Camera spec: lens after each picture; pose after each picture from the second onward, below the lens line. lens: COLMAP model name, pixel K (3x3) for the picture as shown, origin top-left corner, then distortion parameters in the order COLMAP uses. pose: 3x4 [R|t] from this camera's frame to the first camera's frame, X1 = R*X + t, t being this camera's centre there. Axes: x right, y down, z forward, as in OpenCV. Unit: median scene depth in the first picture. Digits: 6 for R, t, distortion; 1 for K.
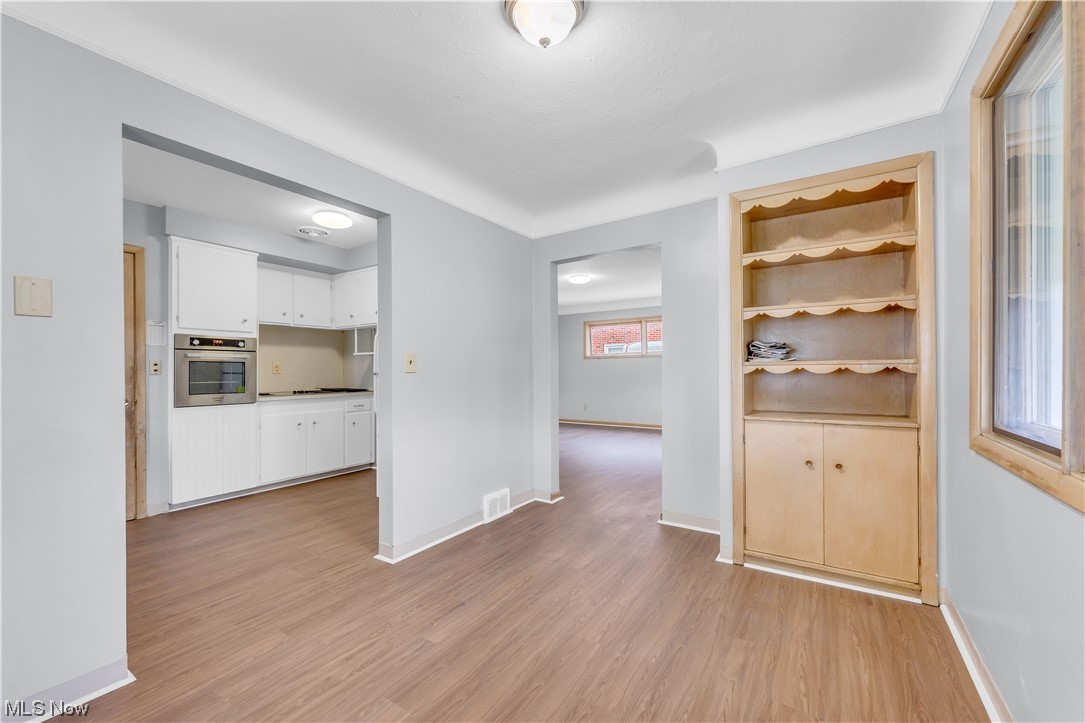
lens RADIAL K [[436.8, 0, 534.0], [0, 436.8, 366.3], [0, 0, 1]] dist [0.001044, -0.000121]
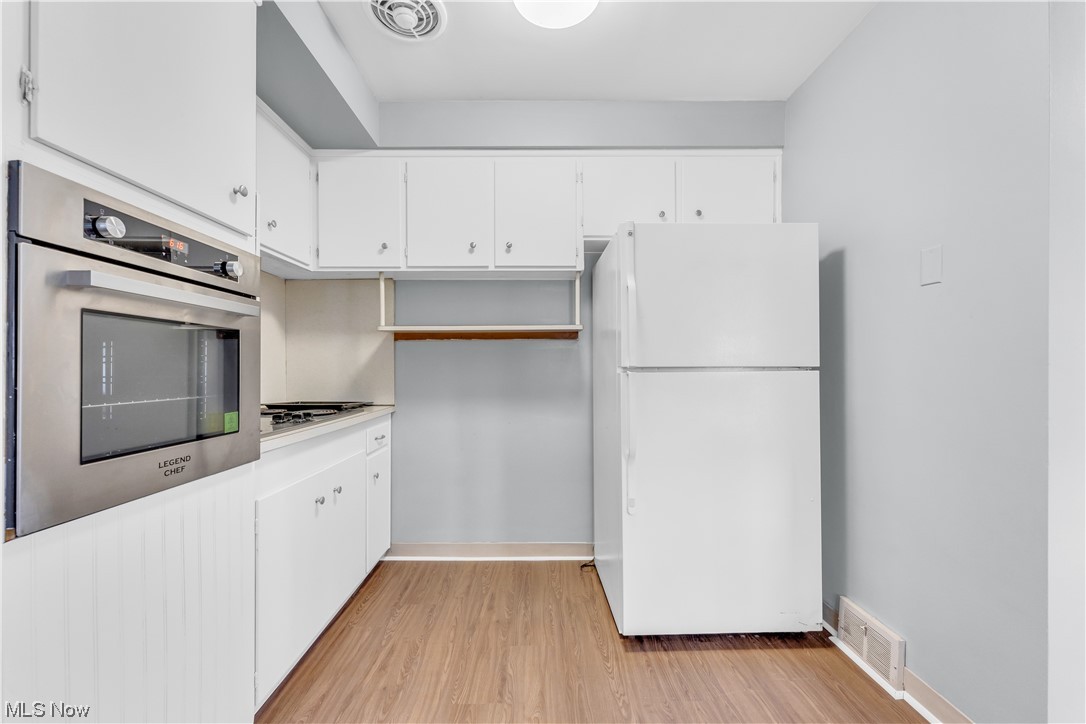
lens RADIAL K [[437.2, 0, 533.9], [0, 437.2, 366.5], [0, 0, 1]] dist [0.001044, -0.000121]
pose [[0.826489, 0.004070, 0.562937, -0.720348], [-0.005326, 0.999986, 0.000590, 0.015629], [-0.562927, -0.003485, 0.826499, 0.689031]]
